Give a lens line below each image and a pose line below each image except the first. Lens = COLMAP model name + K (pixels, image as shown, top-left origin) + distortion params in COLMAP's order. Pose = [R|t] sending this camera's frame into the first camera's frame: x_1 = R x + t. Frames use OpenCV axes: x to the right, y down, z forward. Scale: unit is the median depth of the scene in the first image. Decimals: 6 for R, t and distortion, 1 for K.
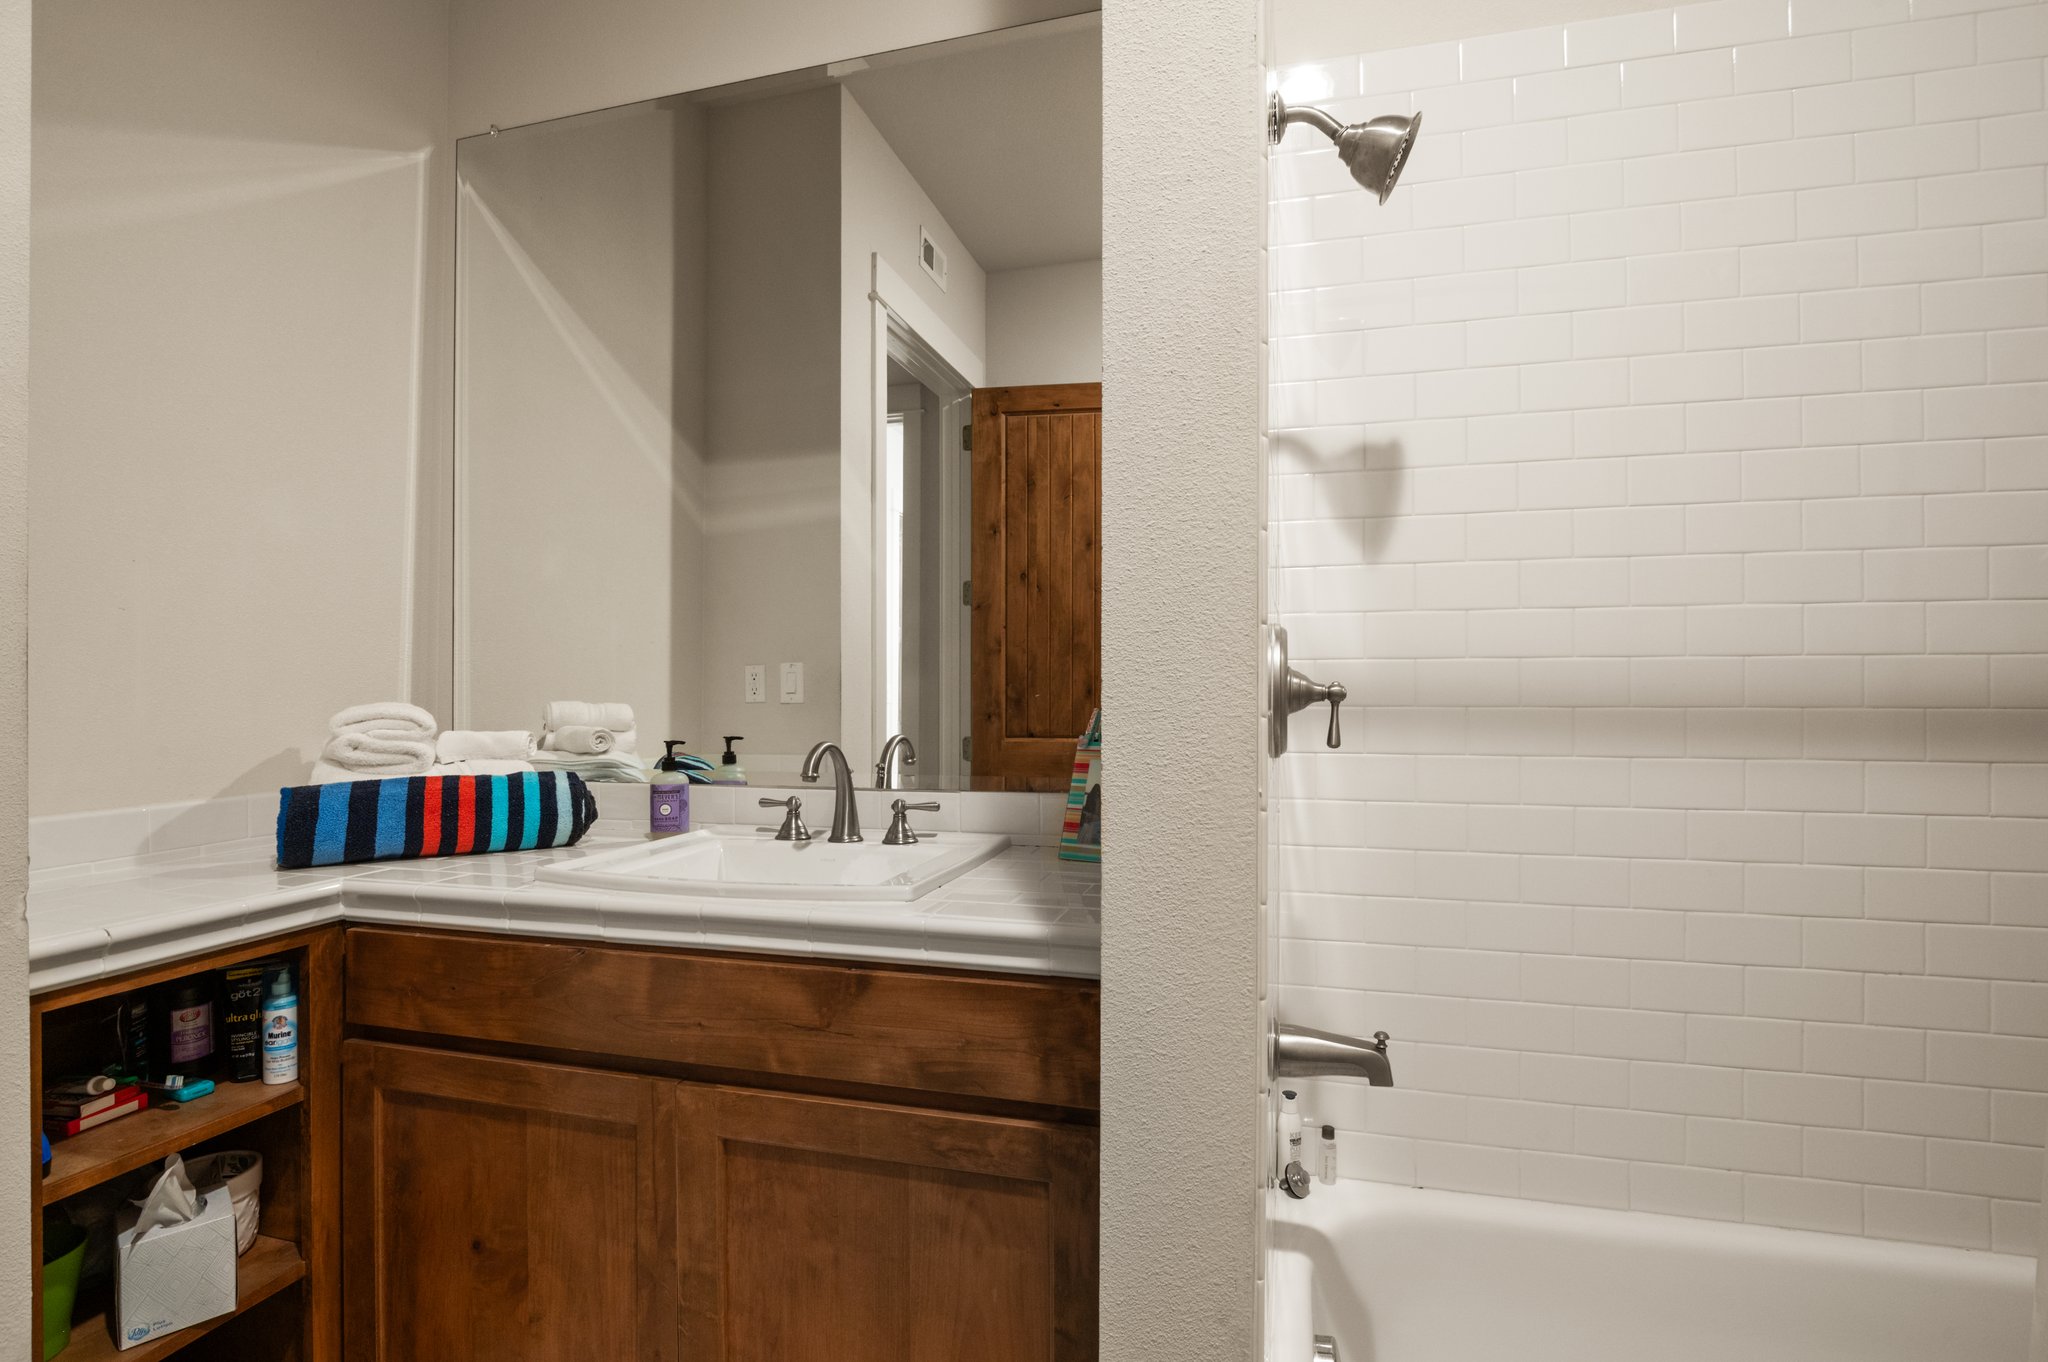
lens RADIAL K [[942.0, 0, 1024.0], [0, 942.0, 681.0], [0, 0, 1]] dist [-0.001728, -0.000566]
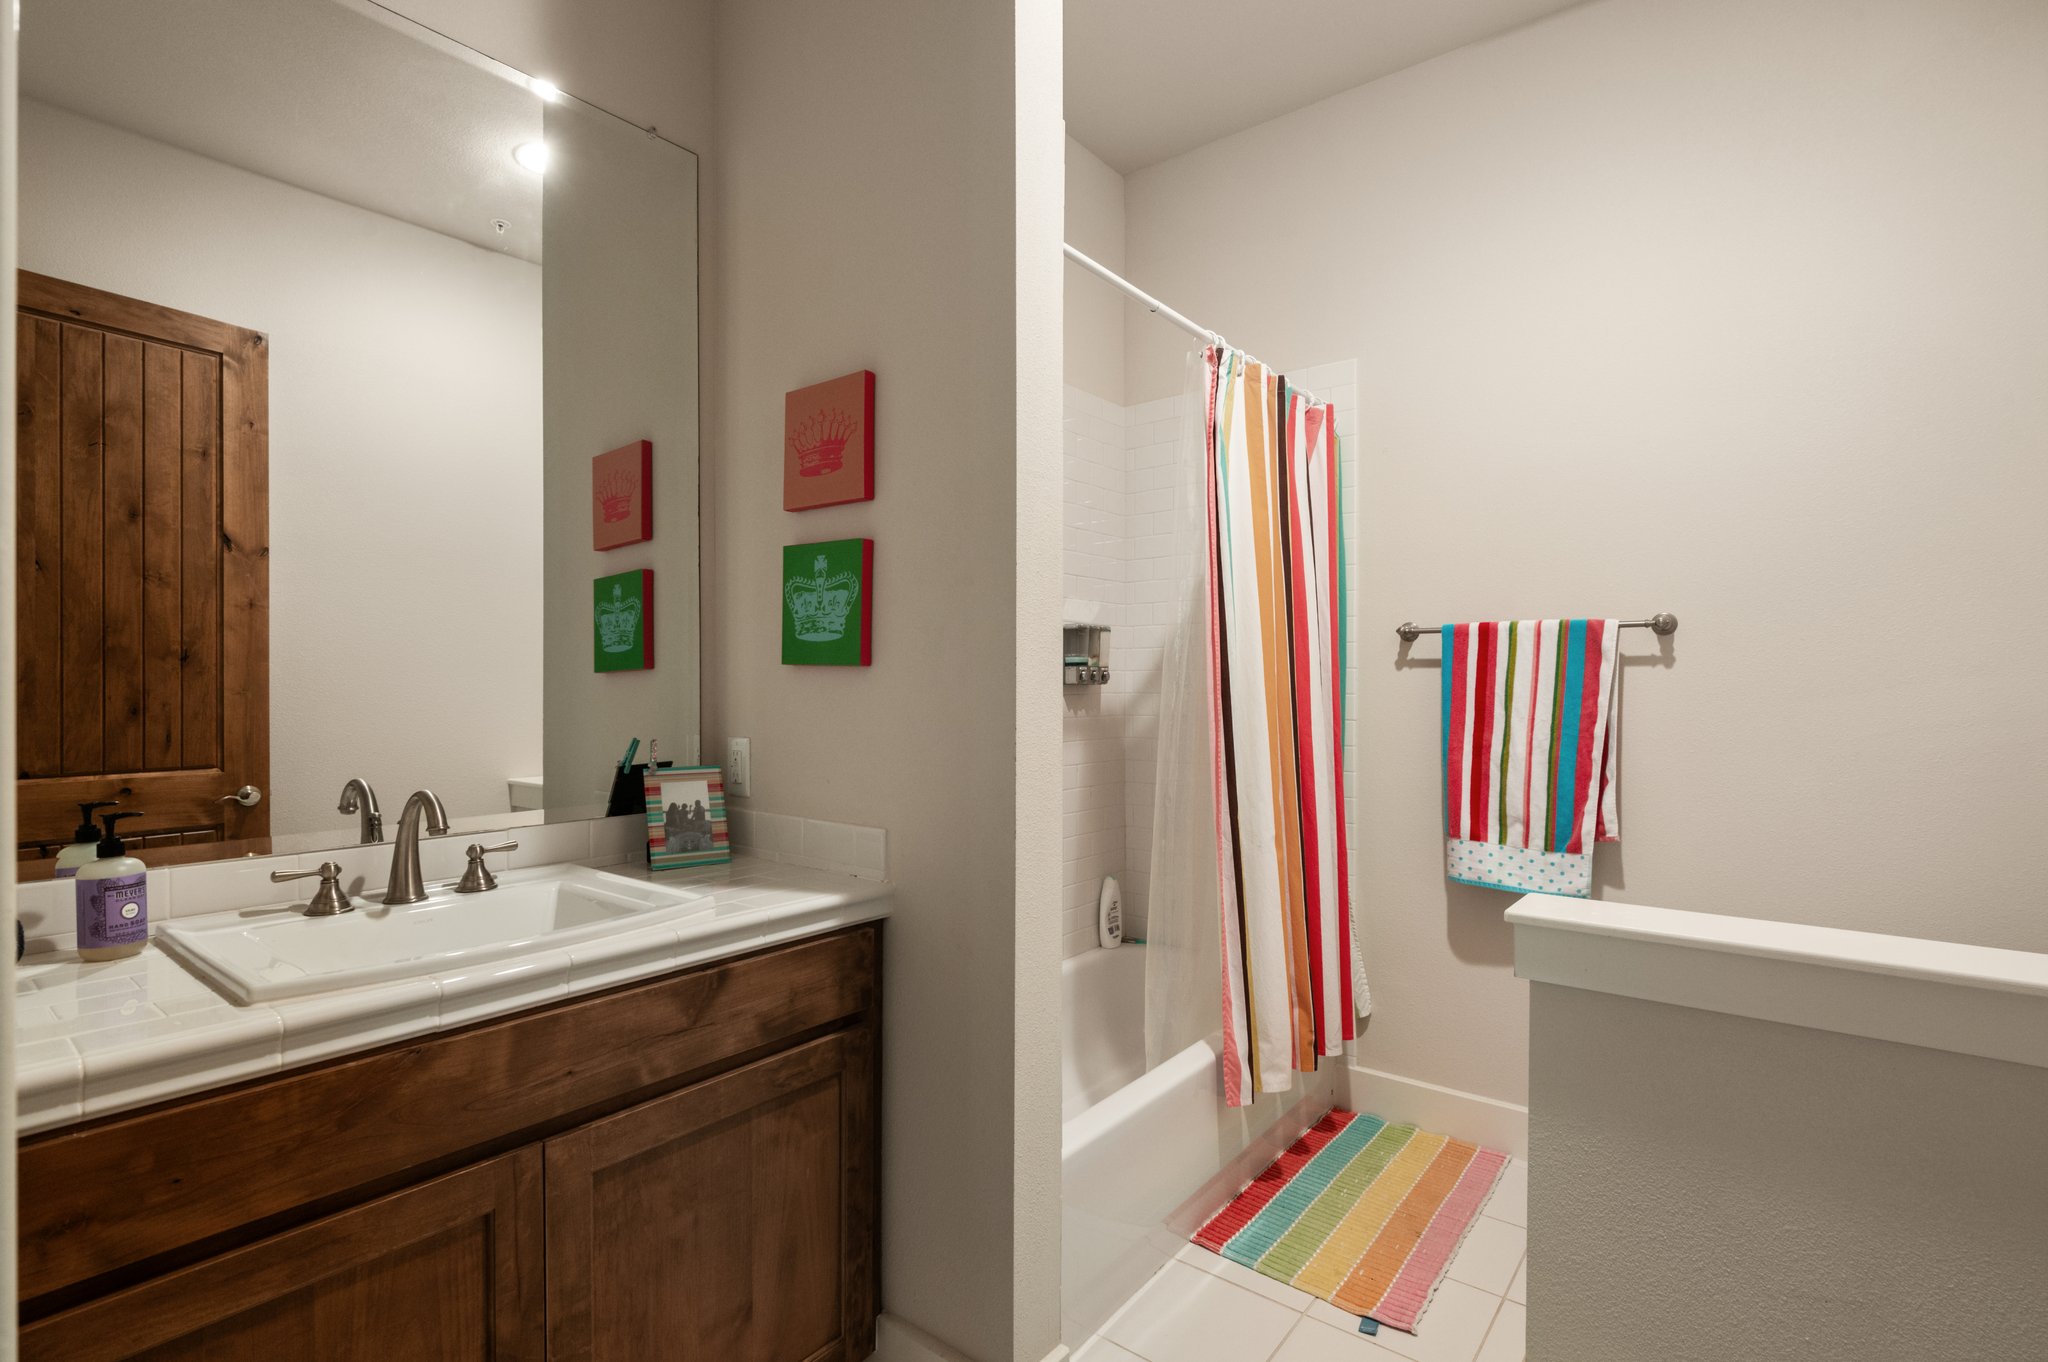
lens RADIAL K [[942.0, 0, 1024.0], [0, 942.0, 681.0], [0, 0, 1]] dist [-0.001728, -0.000566]
pose [[0.404447, 0.009906, 0.914508, -1.077517], [-0.011984, 0.999913, -0.005531, -0.055713], [-0.914483, -0.008722, 0.404530, 0.149991]]
